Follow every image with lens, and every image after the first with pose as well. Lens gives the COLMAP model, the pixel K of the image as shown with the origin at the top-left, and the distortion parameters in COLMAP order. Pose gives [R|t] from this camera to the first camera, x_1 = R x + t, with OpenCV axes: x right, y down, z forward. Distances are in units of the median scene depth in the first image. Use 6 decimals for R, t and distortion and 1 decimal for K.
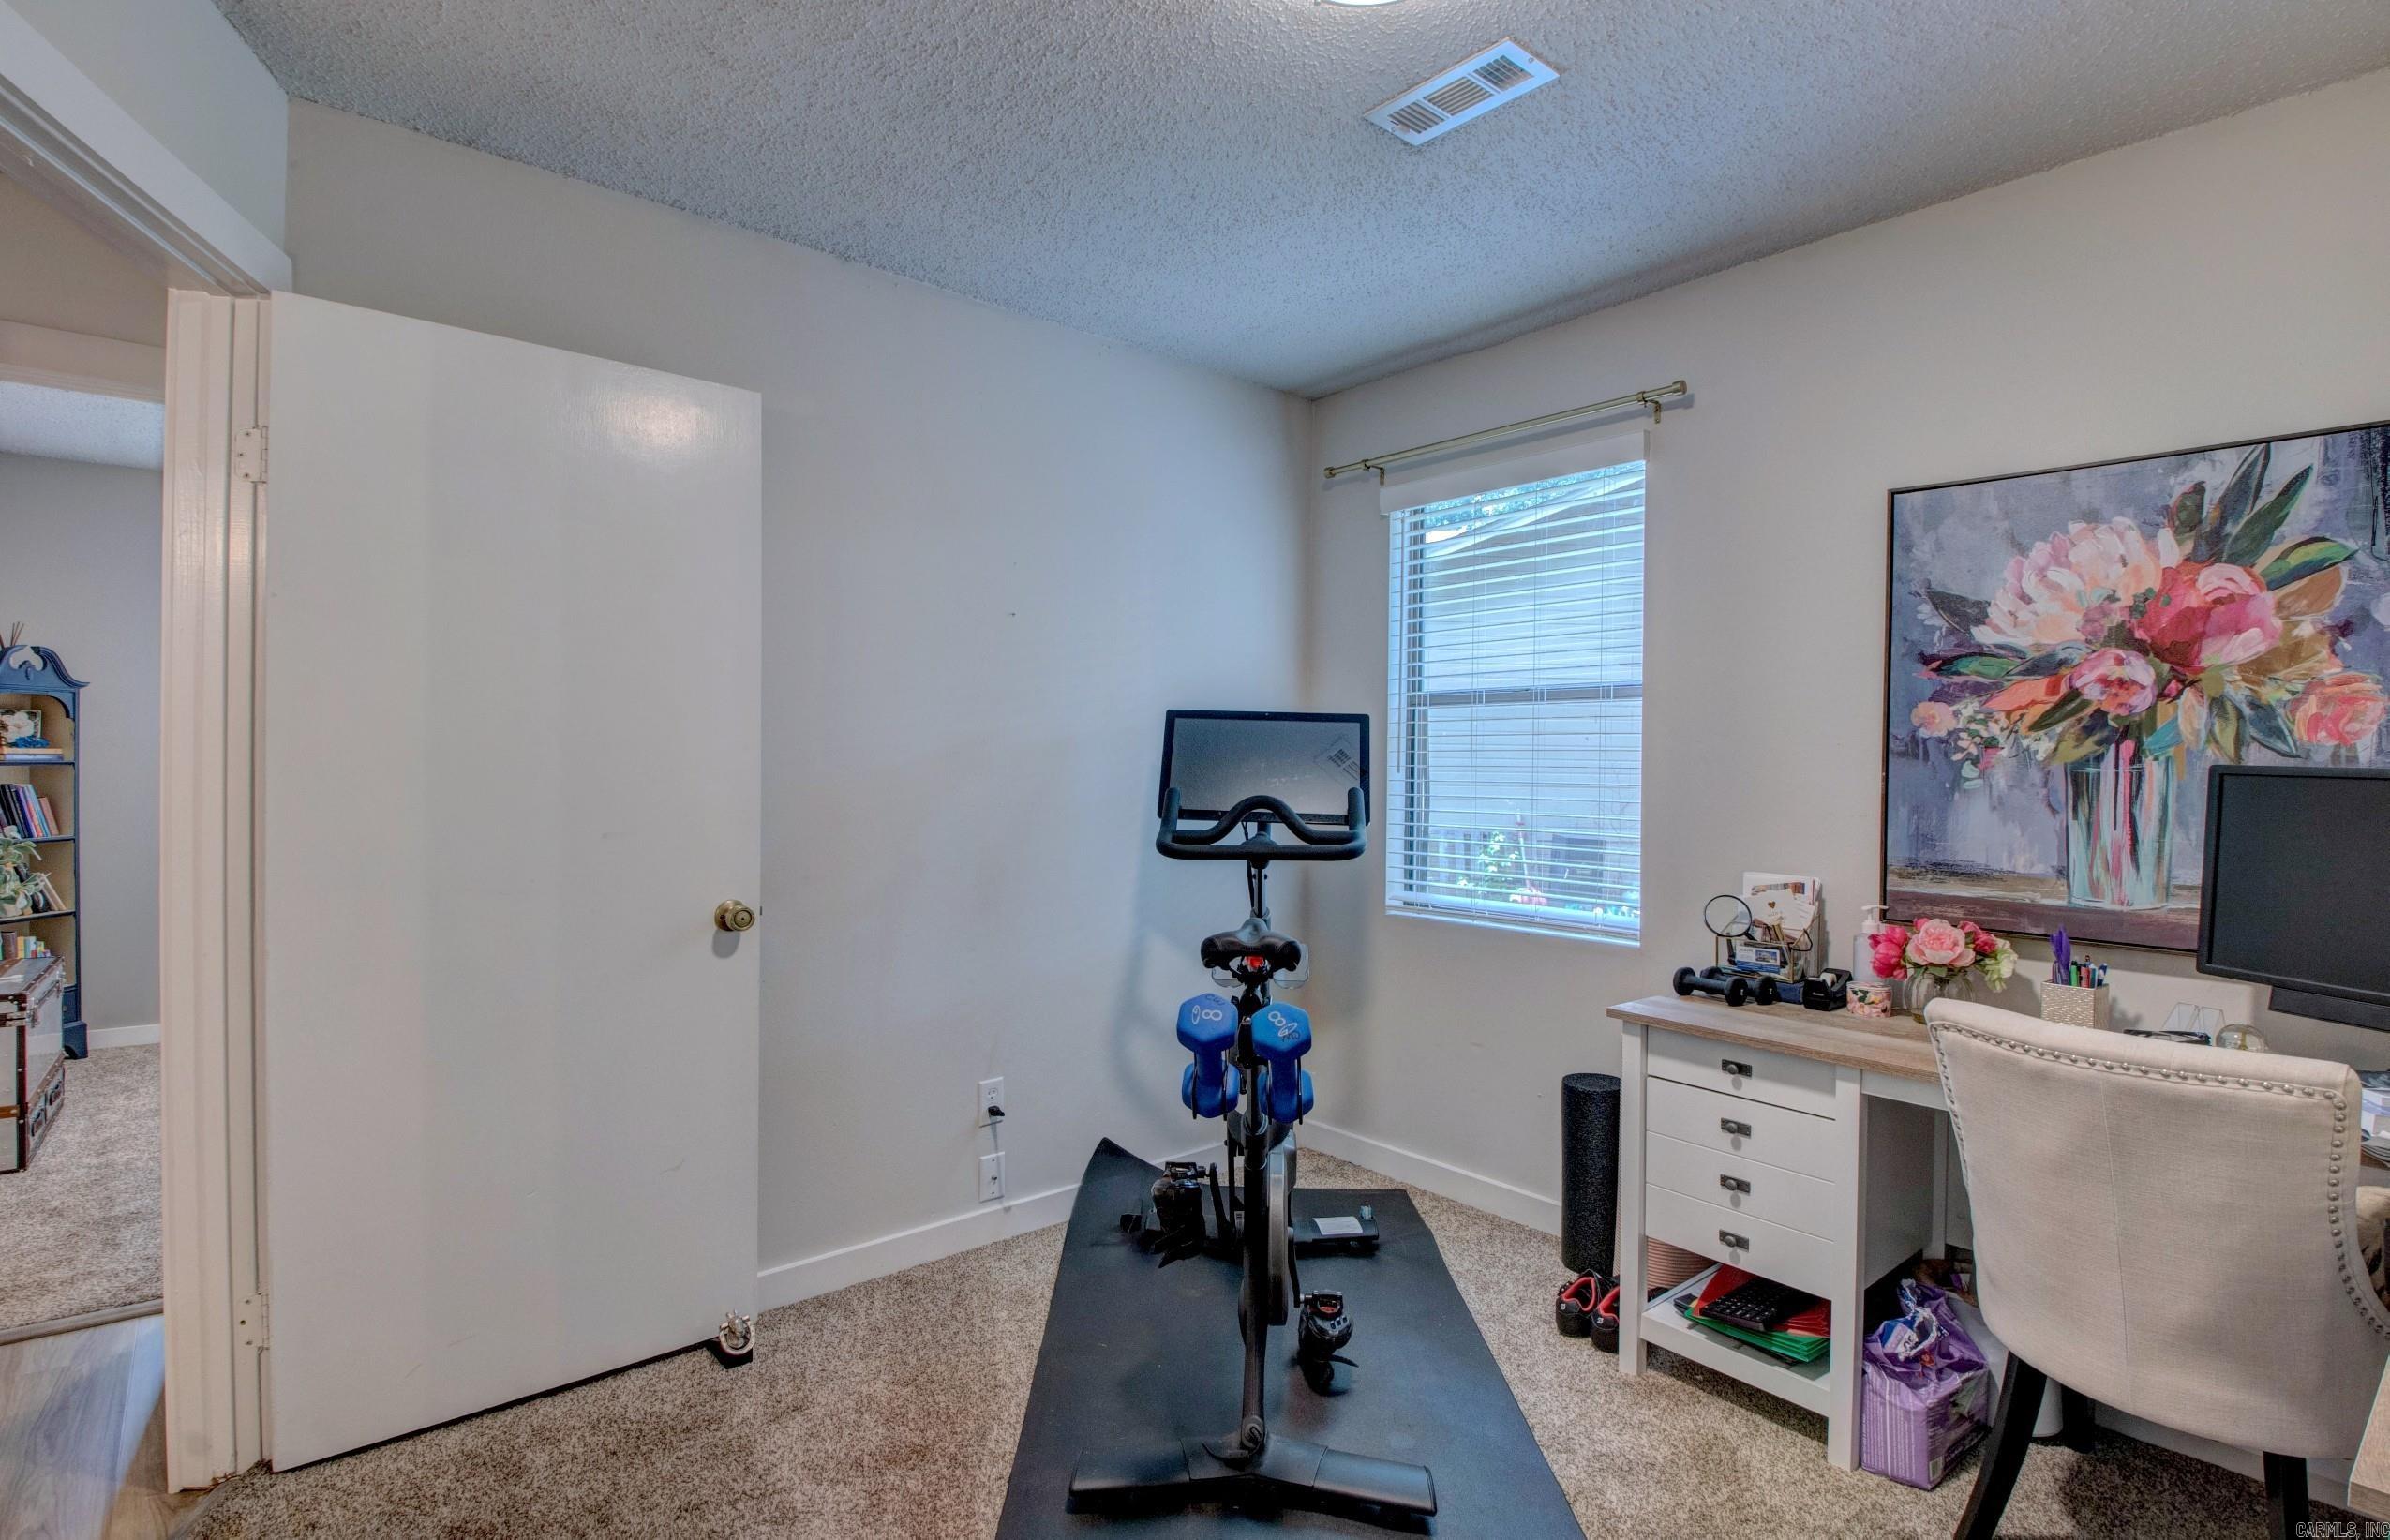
lens RADIAL K [[1123.5, 0, 1167.0], [0, 1123.5, 761.3], [0, 0, 1]] dist [0.021679, -0.029699]
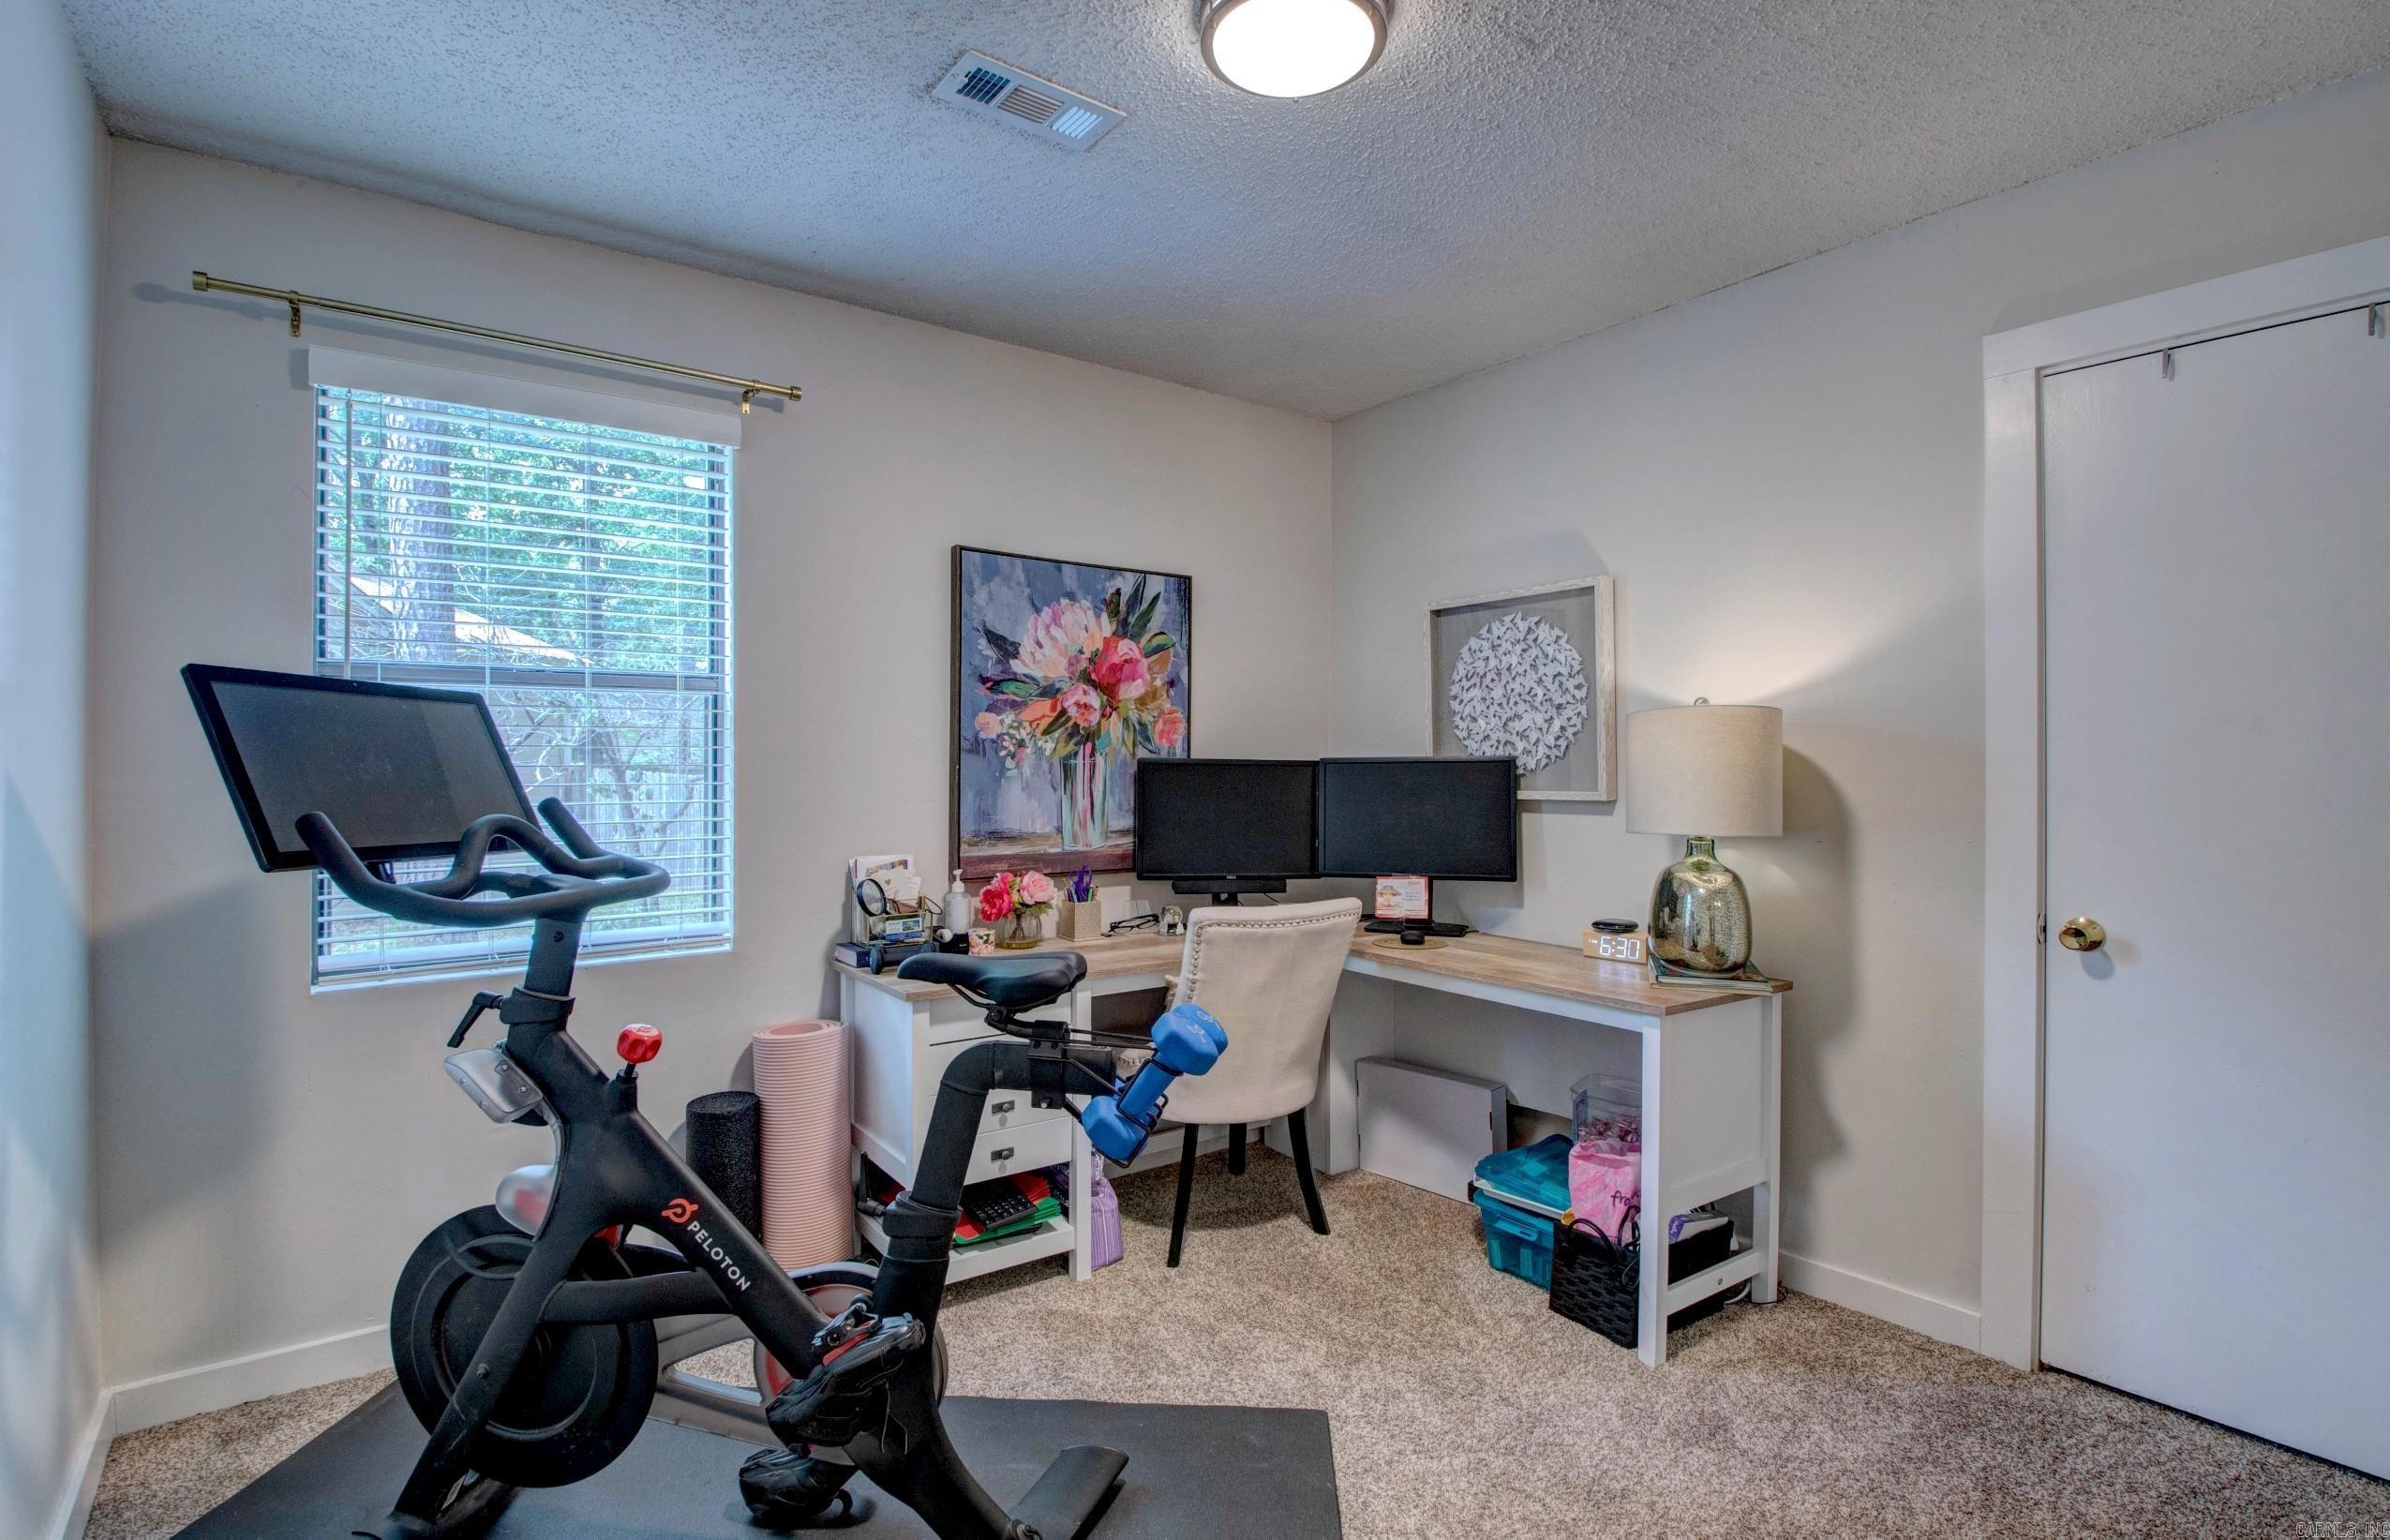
lens RADIAL K [[1125.7, 0, 1150.4], [0, 1125.7, 764.0], [0, 0, 1]] dist [0.020905, -0.028754]
pose [[0.080957, -0.008368, 0.996682, -0.712902], [0.006440, 0.999948, 0.007872, -0.000402], [-0.996697, 0.005781, 0.081007, 0.776726]]
